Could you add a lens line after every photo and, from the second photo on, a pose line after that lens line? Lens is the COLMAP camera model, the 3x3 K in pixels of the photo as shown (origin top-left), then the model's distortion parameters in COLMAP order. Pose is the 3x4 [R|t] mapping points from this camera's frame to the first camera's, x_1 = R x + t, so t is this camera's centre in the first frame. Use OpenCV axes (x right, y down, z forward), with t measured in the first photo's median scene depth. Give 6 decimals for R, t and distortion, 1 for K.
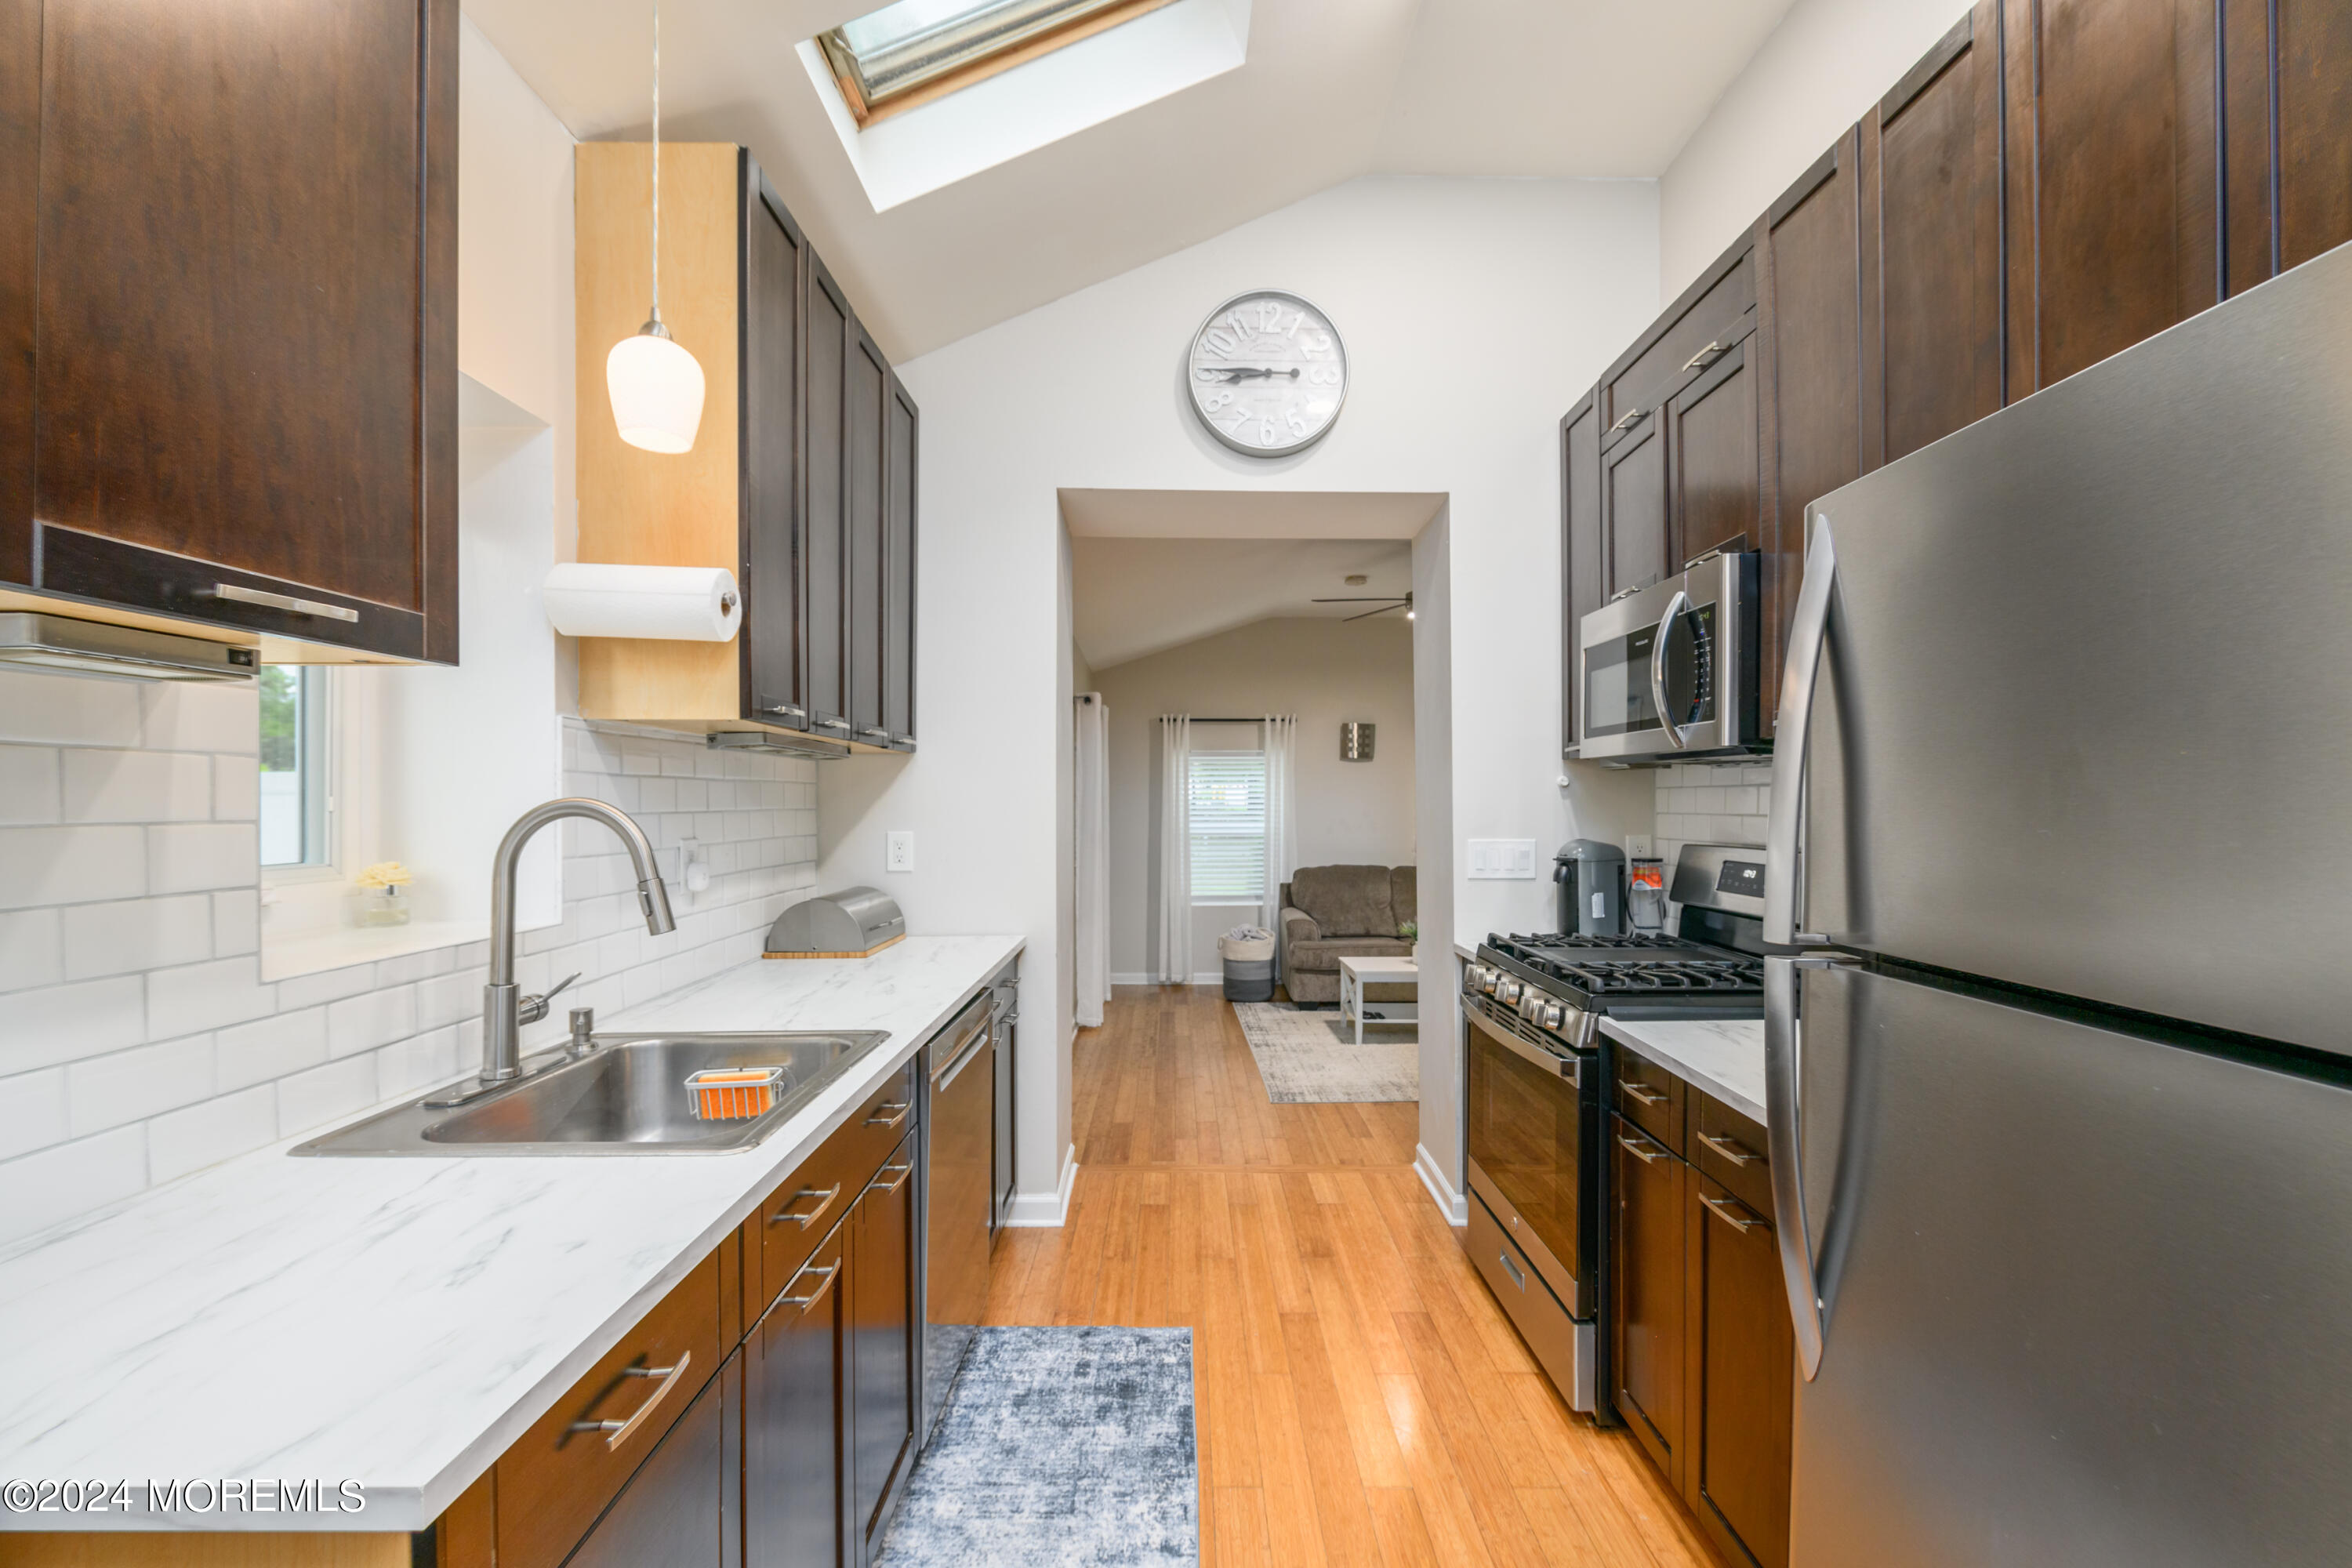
lens RADIAL K [[980.9, 0, 1178.1], [0, 980.9, 808.6], [0, 0, 1]] dist [0.004834, -0.002881]
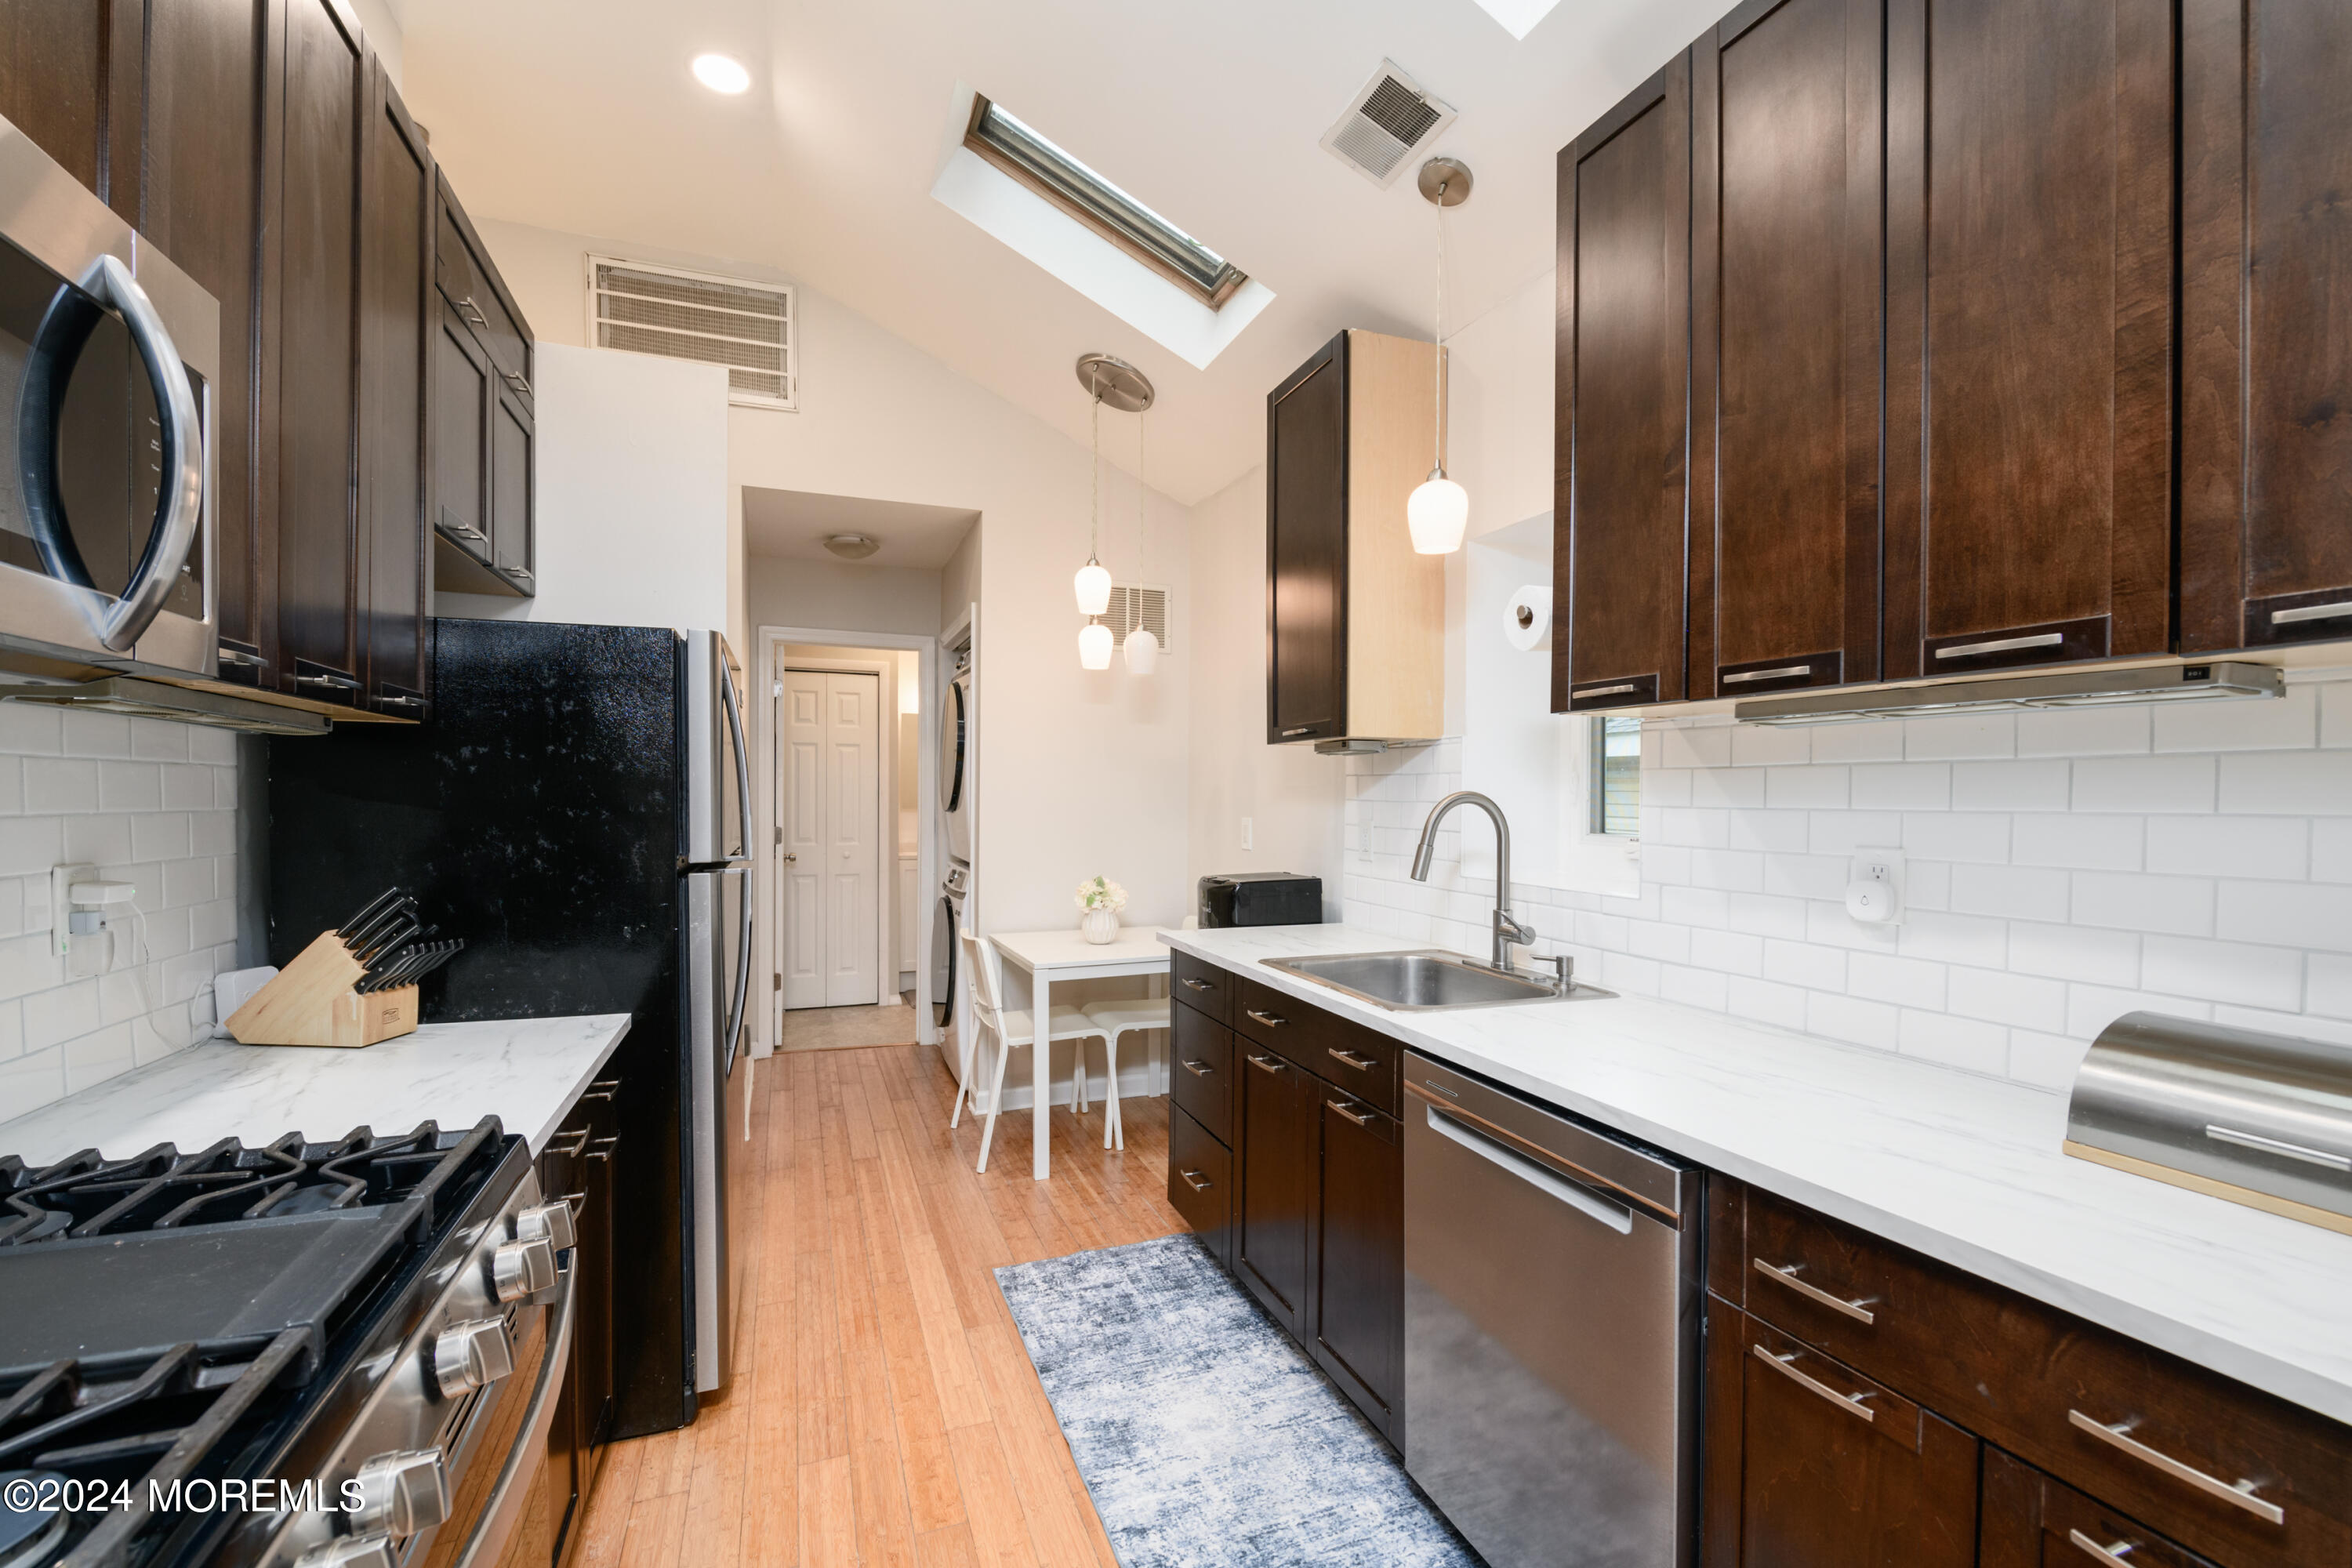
lens RADIAL K [[980.9, 0, 1156.6], [0, 980.9, 796.5], [0, 0, 1]] dist [0.004834, -0.002881]
pose [[-0.936383, 0.003255, -0.350965, 0.212828], [-0.001087, 0.999925, 0.012174, -0.012316], [0.350978, 0.011781, -0.936310, 1.265585]]
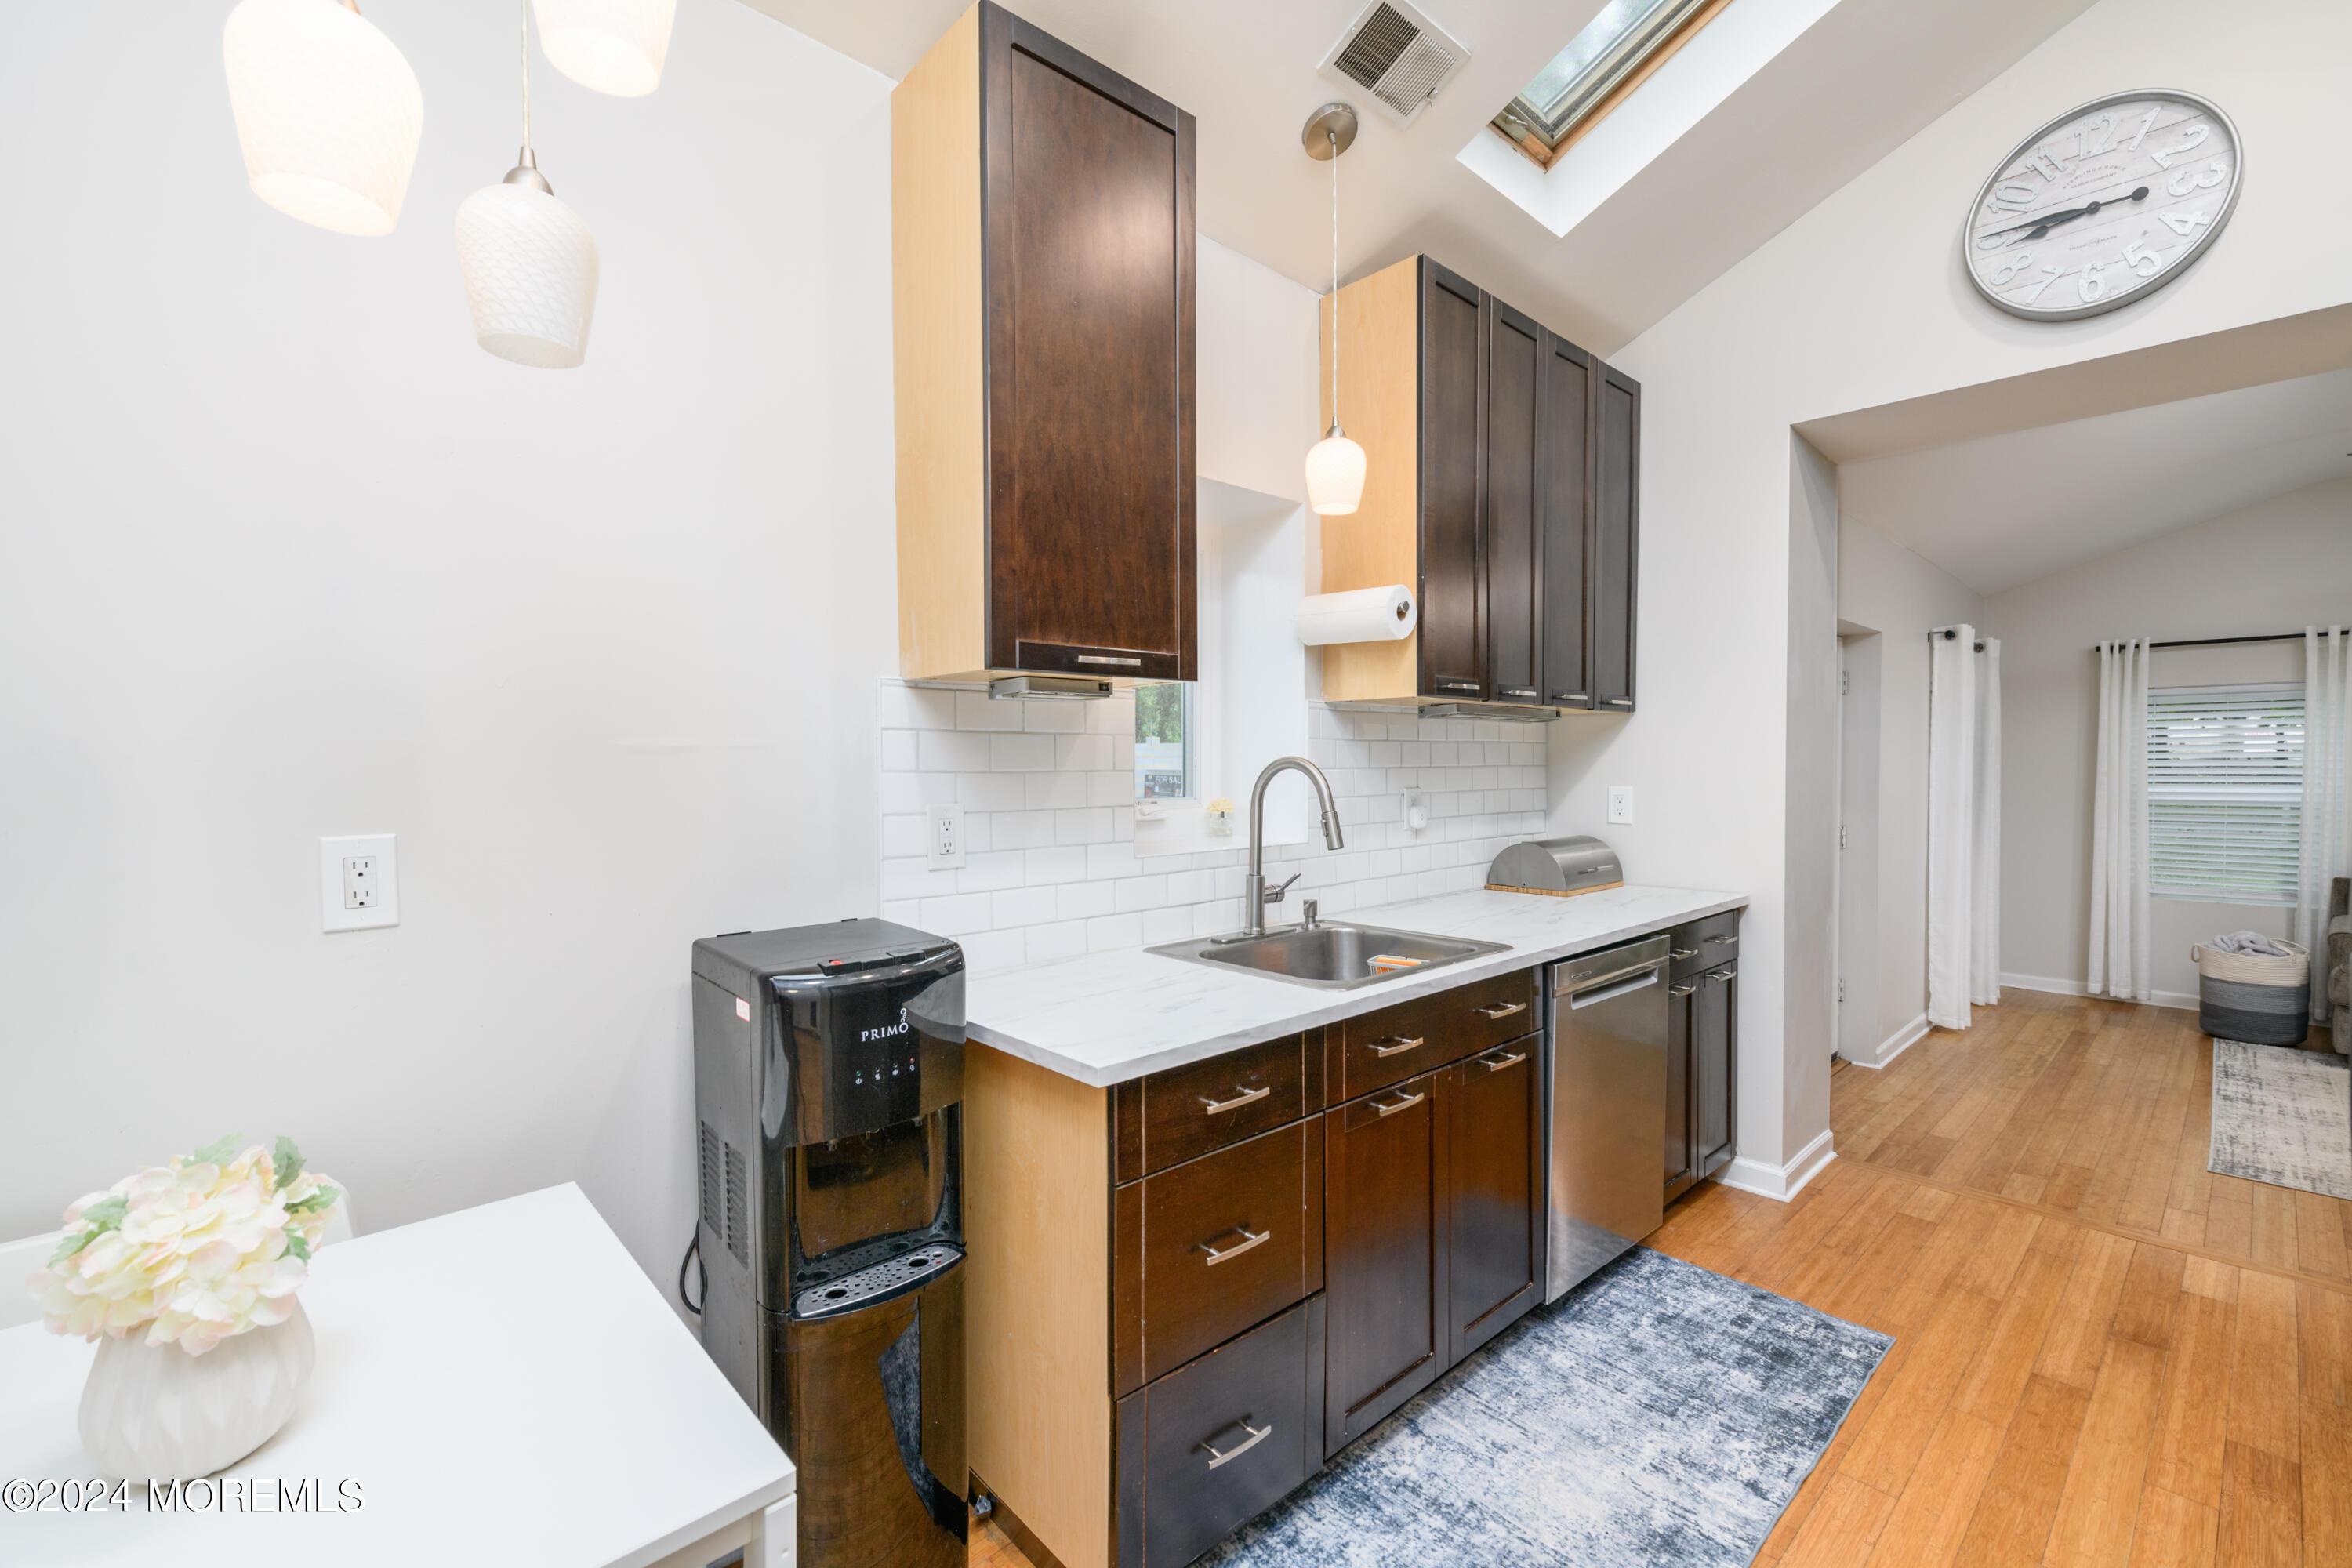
lens RADIAL K [[980.9, 0, 1196.9], [0, 980.9, 785.4], [0, 0, 1]] dist [0.004834, -0.002881]
pose [[0.675447, 0.013996, -0.737276, 0.222970], [-0.000370, 0.999826, 0.018642, 0.003006], [0.737408, -0.012319, 0.675335, -0.071230]]
